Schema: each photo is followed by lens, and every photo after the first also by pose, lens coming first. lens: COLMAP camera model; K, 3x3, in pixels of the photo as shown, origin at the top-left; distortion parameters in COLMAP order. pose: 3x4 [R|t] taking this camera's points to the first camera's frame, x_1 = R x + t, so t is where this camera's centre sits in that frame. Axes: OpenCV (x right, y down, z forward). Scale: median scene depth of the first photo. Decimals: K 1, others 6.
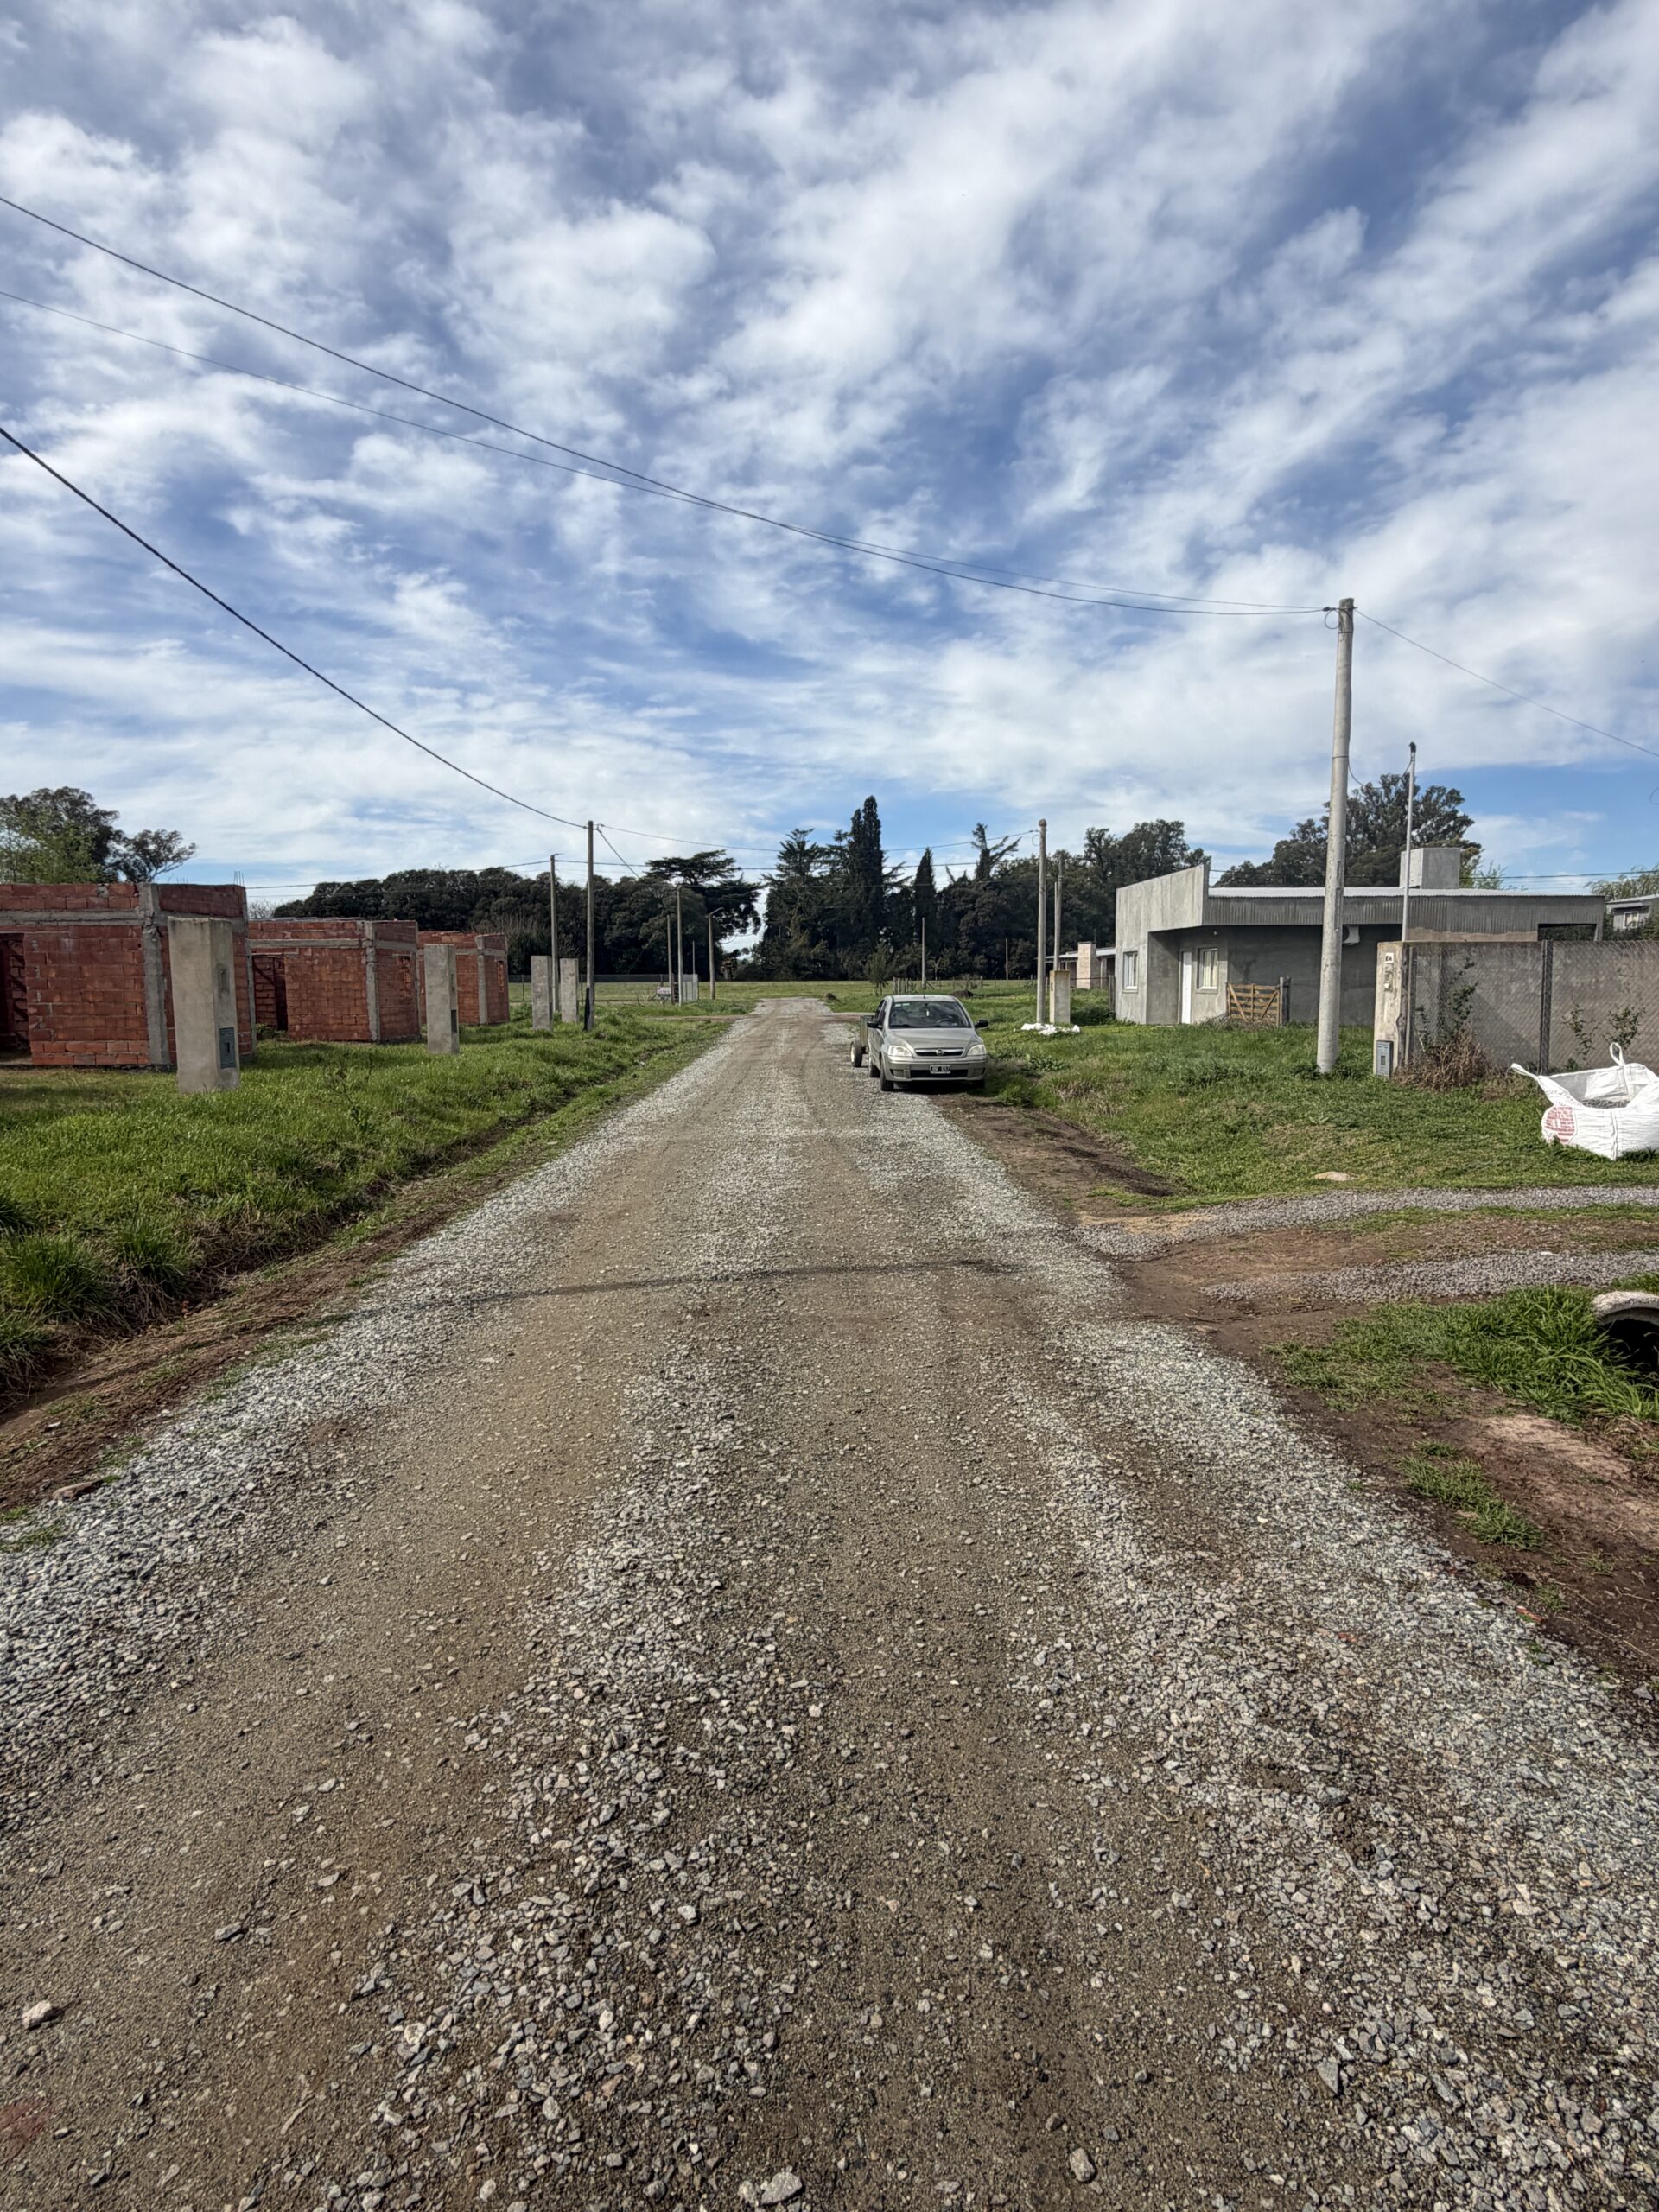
lens RADIAL K [[1174.5, 0, 838.1], [0, 1174.5, 1098.8], [0, 0, 1]] dist [0.000158, -0.001295]
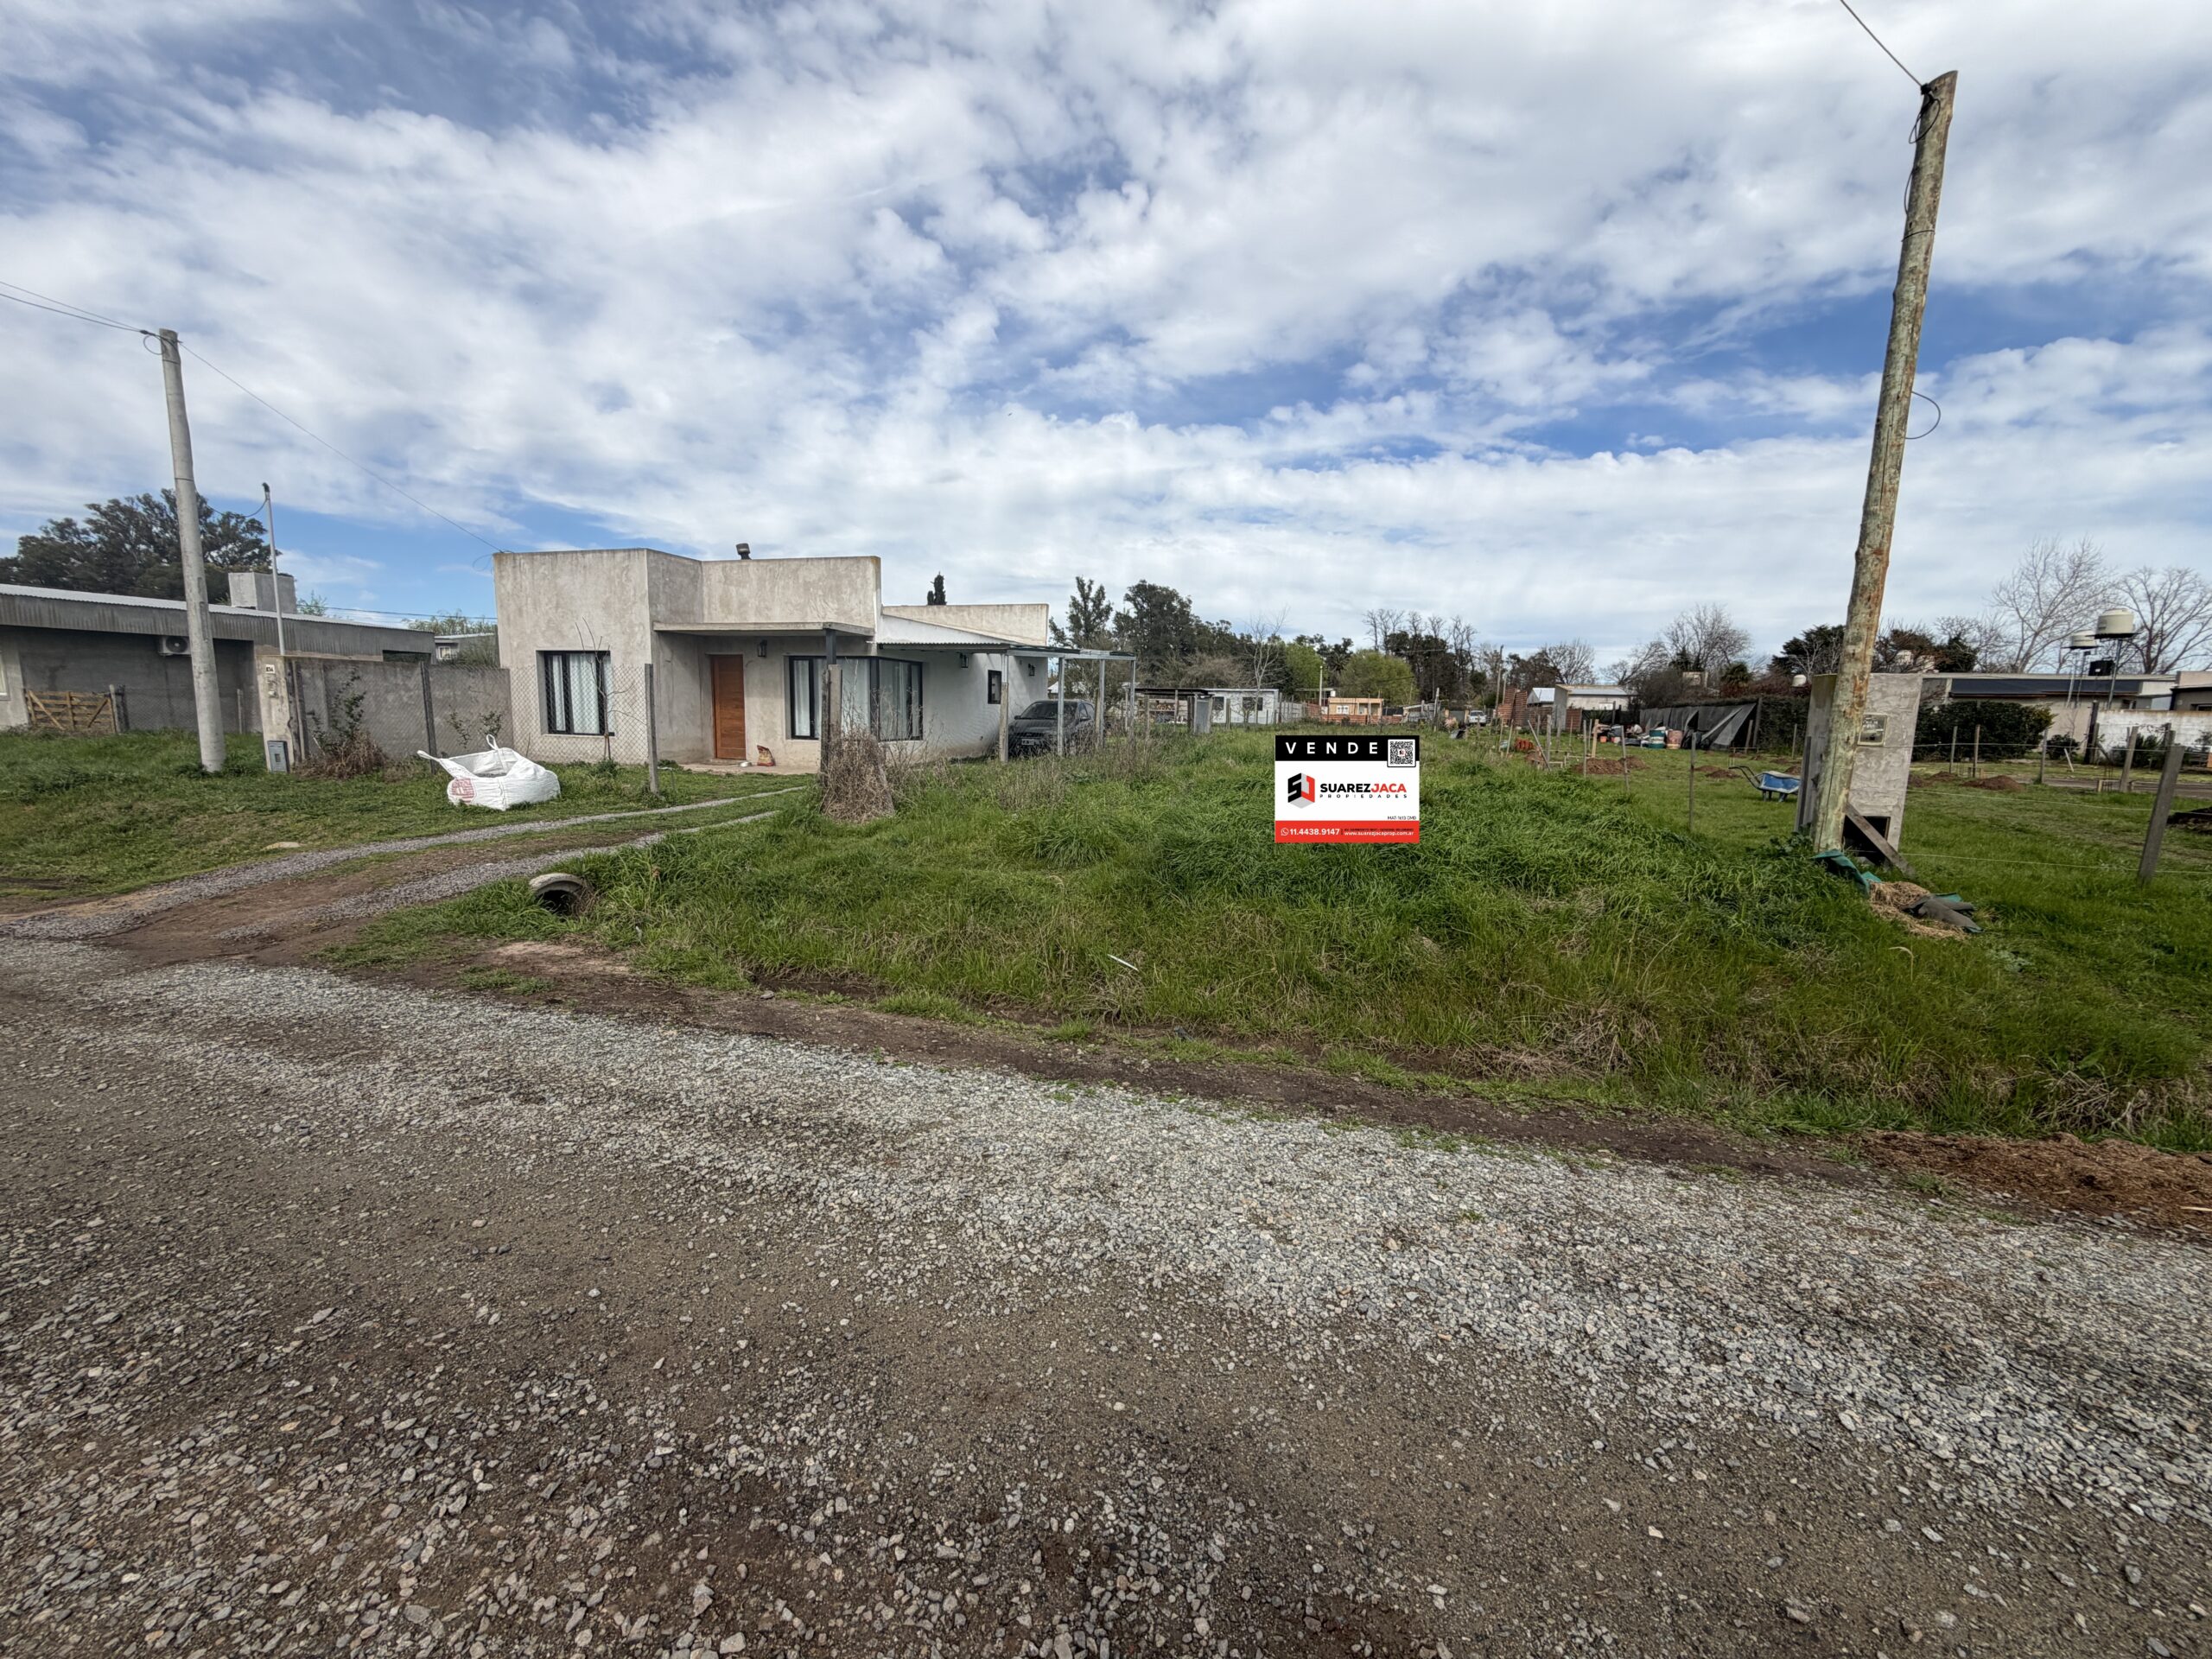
lens RADIAL K [[870.3, 0, 1092.4], [0, 870.3, 856.0], [0, 0, 1]] dist [-0.001211, -0.000141]
pose [[0.340902, -0.142195, 0.929283, -0.145828], [0.071366, 0.989557, 0.125238, 0.025167], [-0.937386, 0.023625, 0.347489, -0.112220]]
